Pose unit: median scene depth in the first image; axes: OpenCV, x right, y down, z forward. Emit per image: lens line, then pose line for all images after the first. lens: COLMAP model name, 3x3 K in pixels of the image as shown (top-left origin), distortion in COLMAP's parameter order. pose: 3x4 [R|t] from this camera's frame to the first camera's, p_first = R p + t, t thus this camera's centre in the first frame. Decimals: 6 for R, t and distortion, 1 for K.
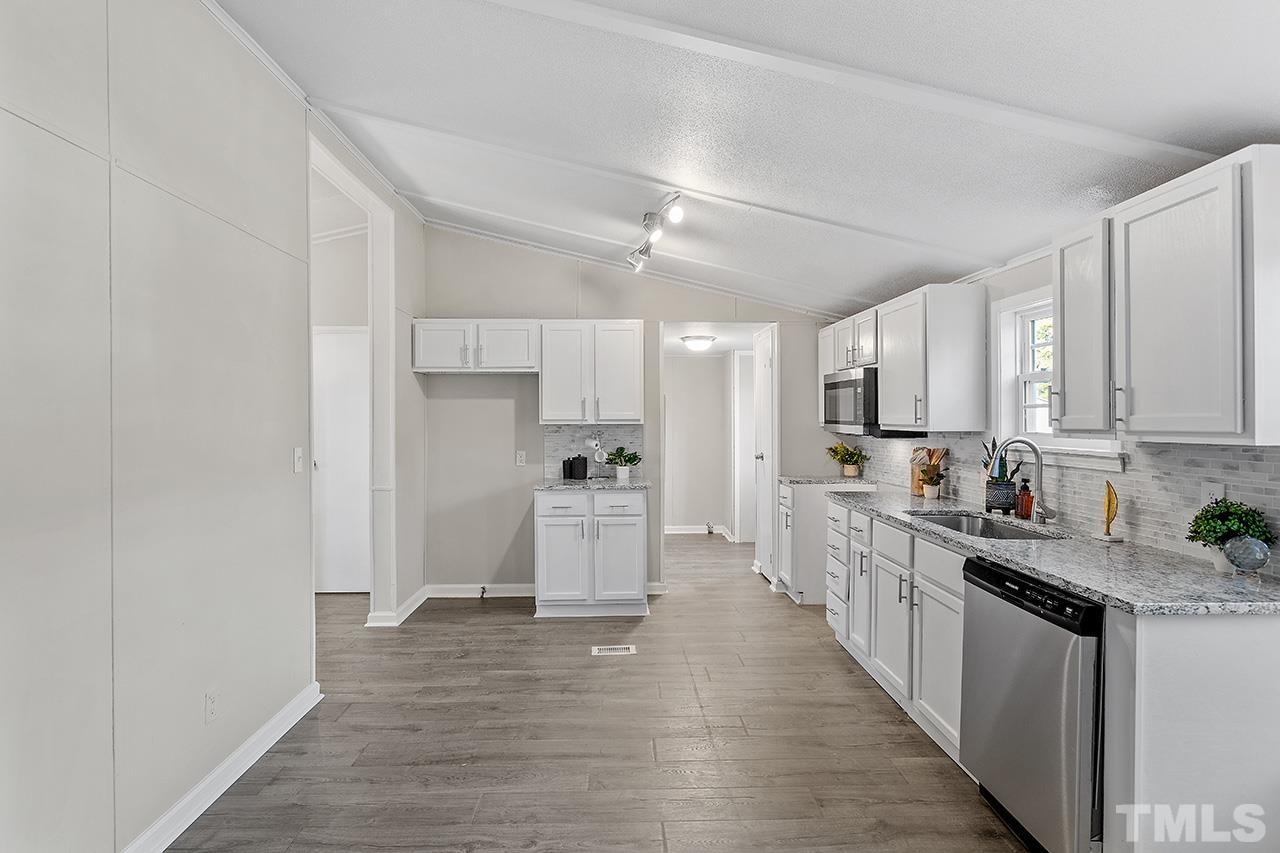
lens RADIAL K [[650.0, 0, 641.4], [0, 650.0, 429.8], [0, 0, 1]] dist [-0.003561, -0.001237]
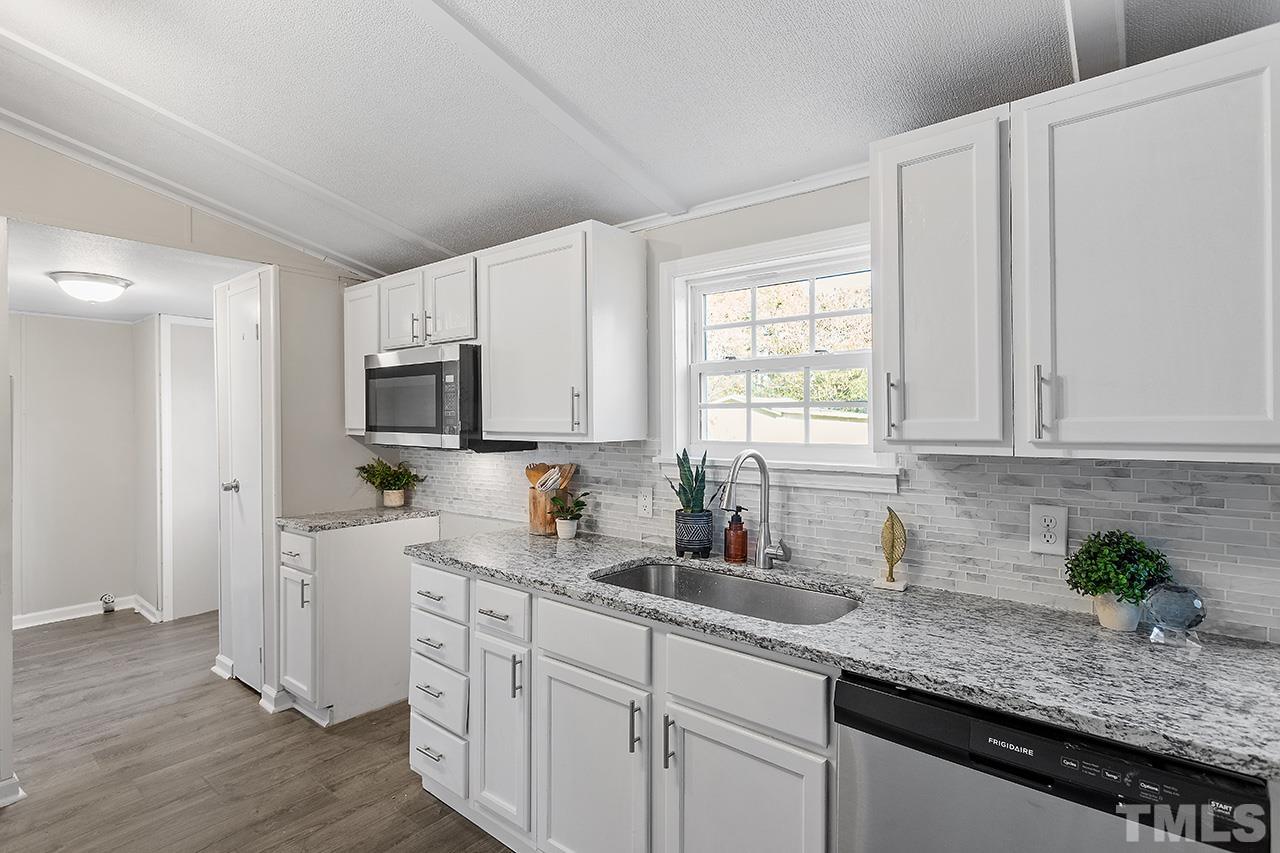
lens RADIAL K [[616.6, 0, 631.4], [0, 616.6, 421.0], [0, 0, 1]] dist [-0.001149, 0.002107]
pose [[0.664310, -0.003515, 0.747449, 0.000162], [0.016557, 0.999813, -0.010013, -0.010227], [-0.747274, 0.019027, 0.664244, 0.445212]]
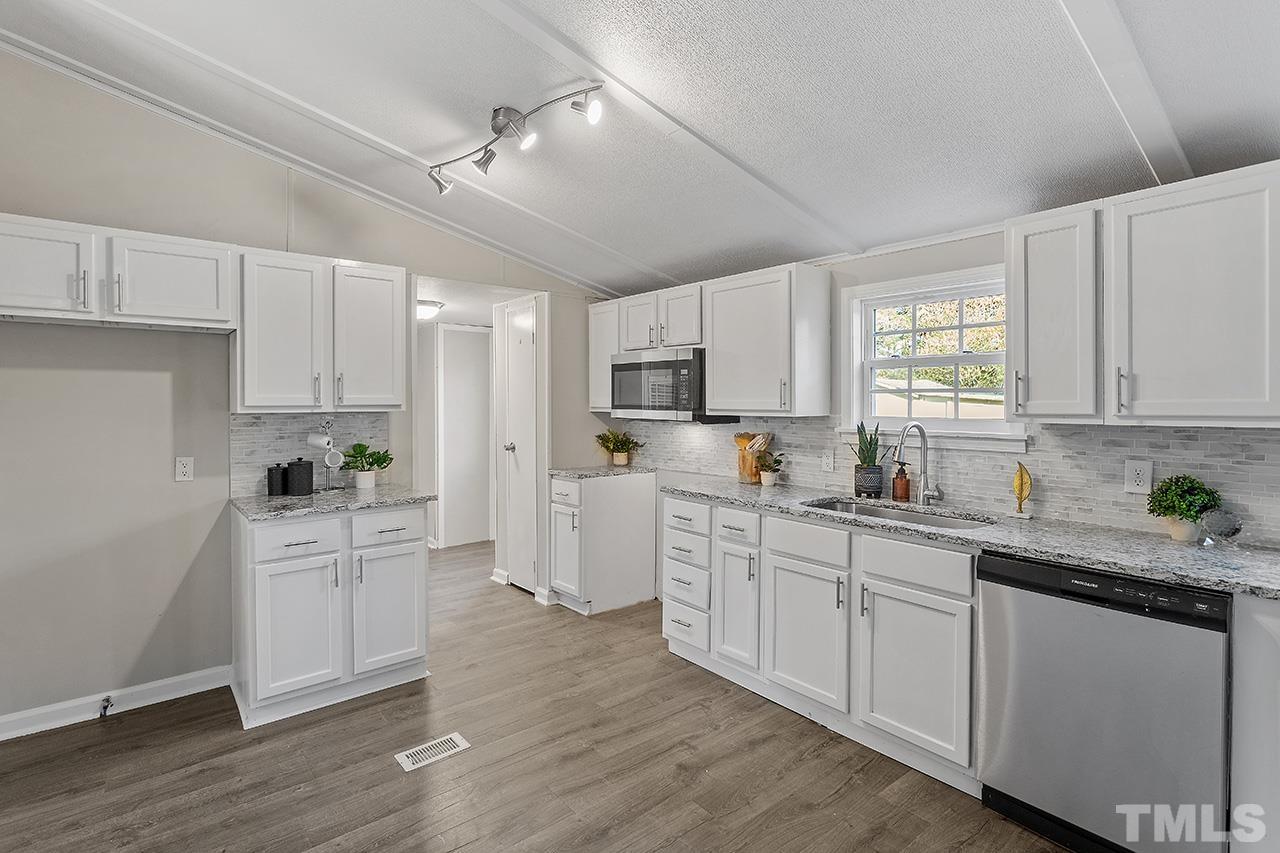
lens RADIAL K [[616.6, 0, 625.7], [0, 616.6, 408.3], [0, 0, 1]] dist [-0.001149, 0.002107]
pose [[0.799978, -0.006493, 0.599995, -0.240746], [0.011151, 0.999930, -0.004047, -0.007345], [-0.599926, 0.009928, 0.799994, 0.341483]]
